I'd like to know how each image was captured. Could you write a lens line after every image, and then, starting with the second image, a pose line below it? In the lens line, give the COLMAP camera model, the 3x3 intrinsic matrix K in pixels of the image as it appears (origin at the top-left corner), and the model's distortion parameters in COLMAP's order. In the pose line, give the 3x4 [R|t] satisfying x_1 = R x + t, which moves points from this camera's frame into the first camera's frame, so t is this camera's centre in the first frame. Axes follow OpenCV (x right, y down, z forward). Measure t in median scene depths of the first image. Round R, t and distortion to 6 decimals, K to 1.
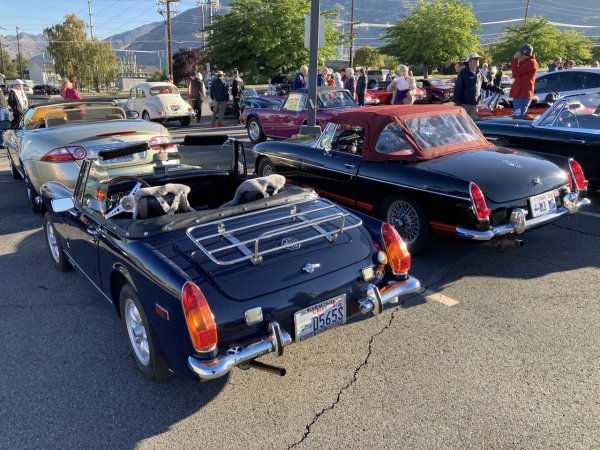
lens RADIAL K [[495.7, 0, 299.0], [0, 495.7, 224.2], [0, 0, 1]] dist [0.017993, -0.007925]
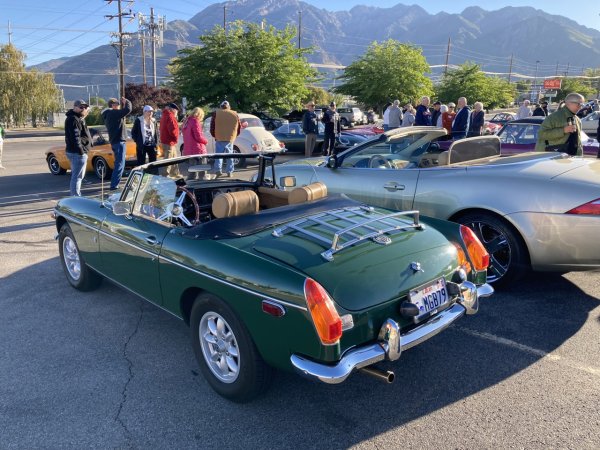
lens RADIAL K [[495.7, 0, 291.9], [0, 495.7, 219.8], [0, 0, 1]] dist [0.017993, -0.007925]
pose [[0.987483, -0.018619, 0.156622, -0.095682], [0.031333, 0.996374, -0.079103, -0.008303], [-0.154581, 0.083020, 0.984486, 0.041791]]
